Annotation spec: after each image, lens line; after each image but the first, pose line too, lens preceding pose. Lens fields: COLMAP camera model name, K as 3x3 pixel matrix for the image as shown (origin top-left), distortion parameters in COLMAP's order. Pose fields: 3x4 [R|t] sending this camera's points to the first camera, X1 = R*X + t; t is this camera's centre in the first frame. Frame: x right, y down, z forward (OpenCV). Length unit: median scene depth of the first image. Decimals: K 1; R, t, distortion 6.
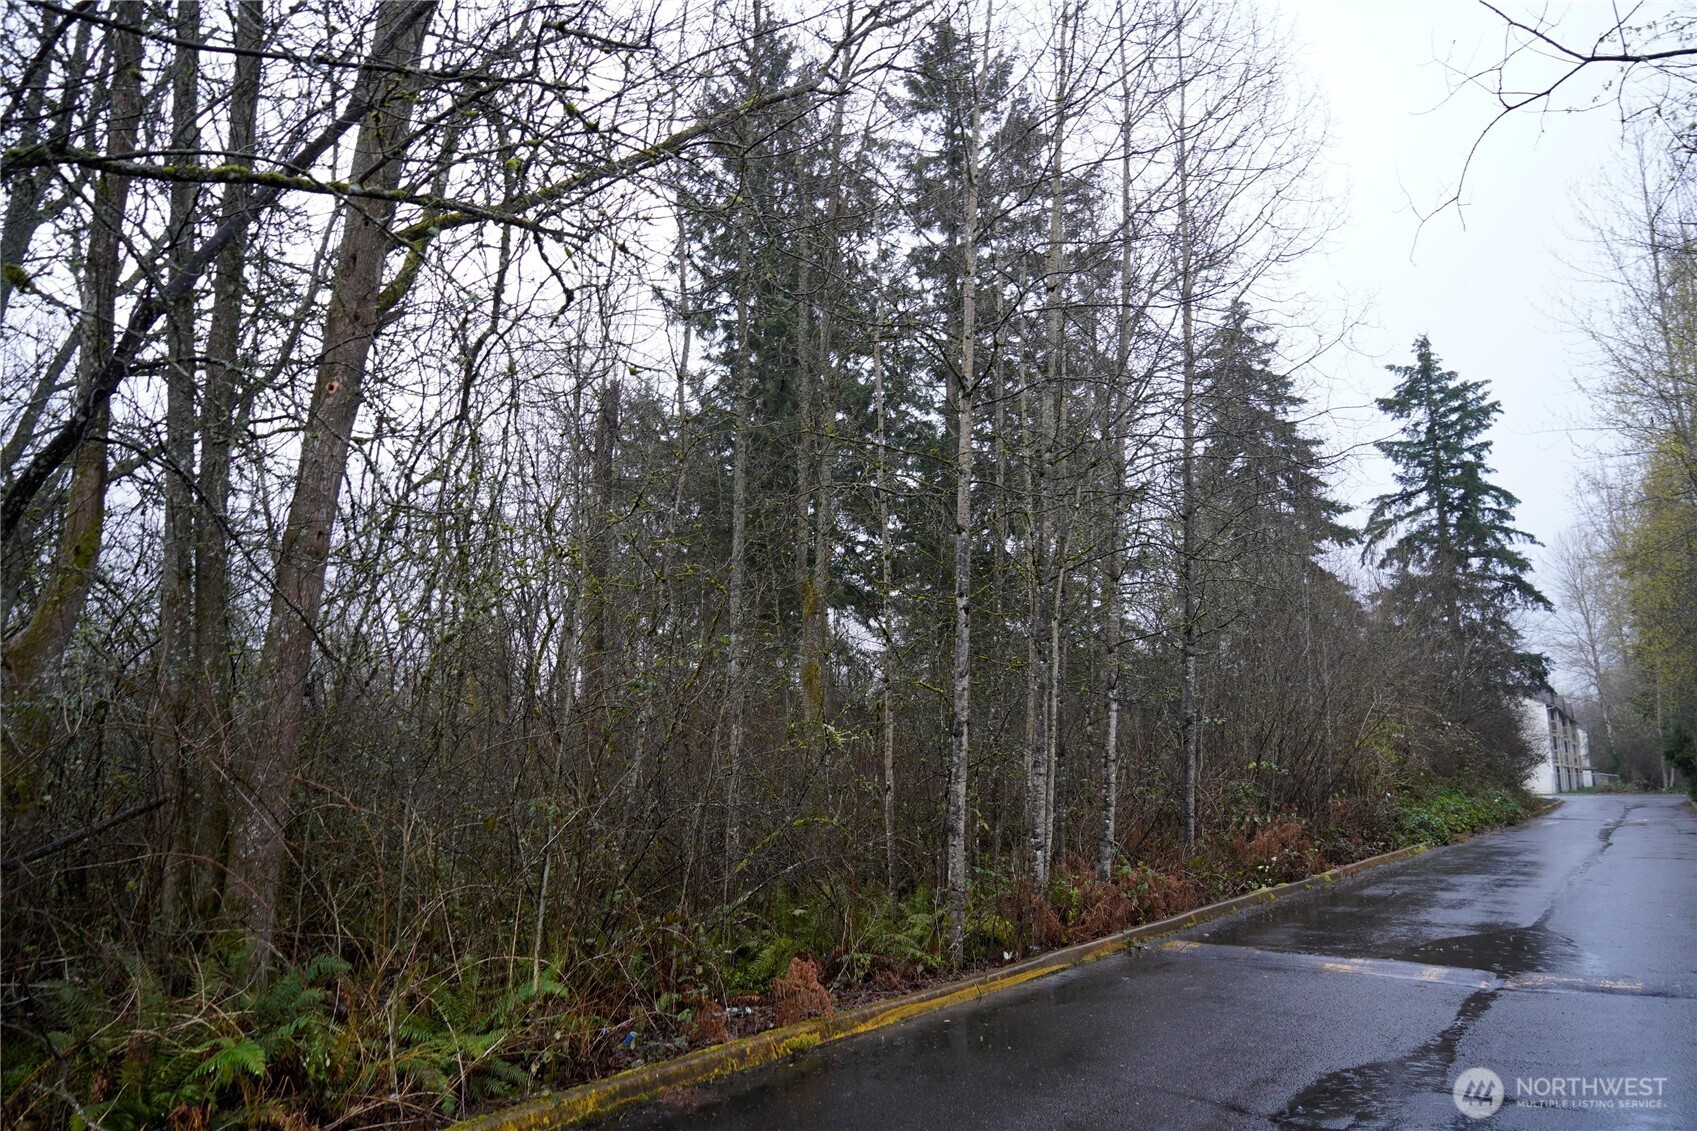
lens RADIAL K [[1152.3, 0, 848.6], [0, 1152.3, 571.5], [0, 0, 1]] dist [-0.002992, 0.003699]
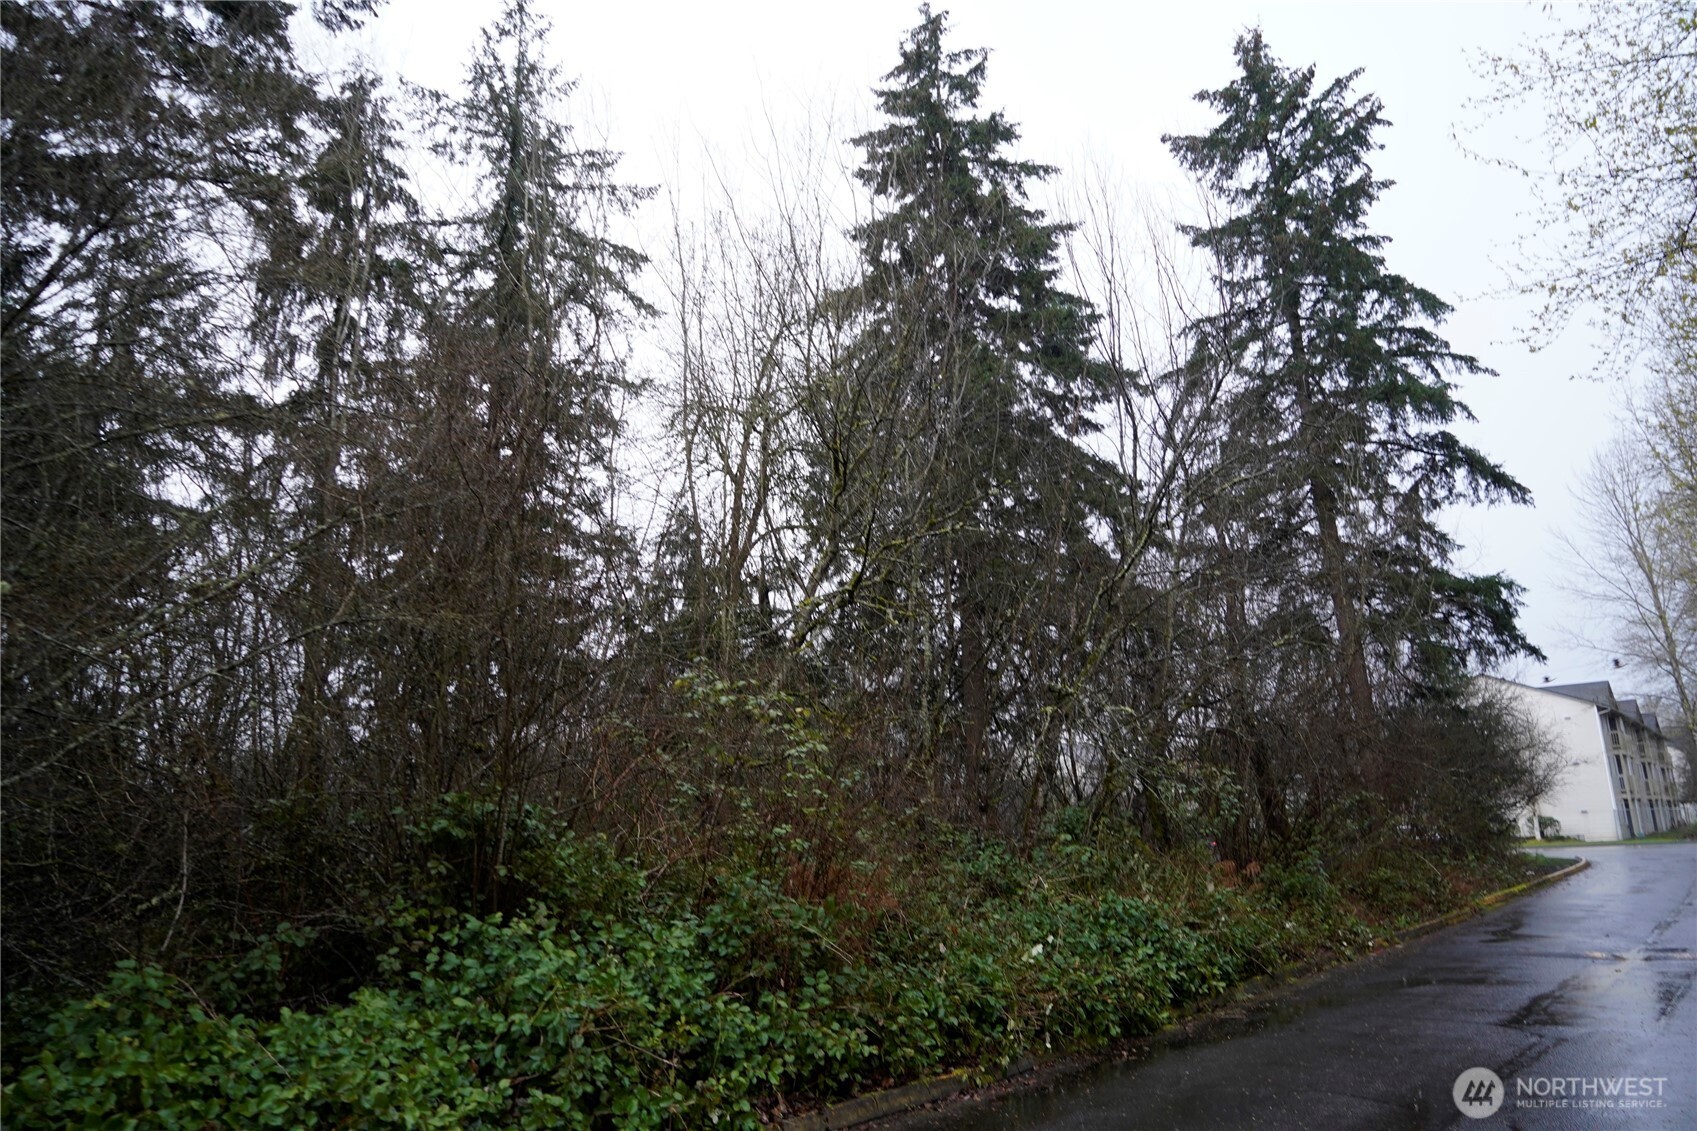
lens RADIAL K [[1152.3, 0, 848.6], [0, 1152.3, 571.5], [0, 0, 1]] dist [-0.002992, 0.003699]
pose [[0.996552, -0.053679, -0.063273, 0.333528], [0.050249, 0.997242, -0.054619, 0.078772], [0.066031, 0.051251, 0.996500, 0.456719]]
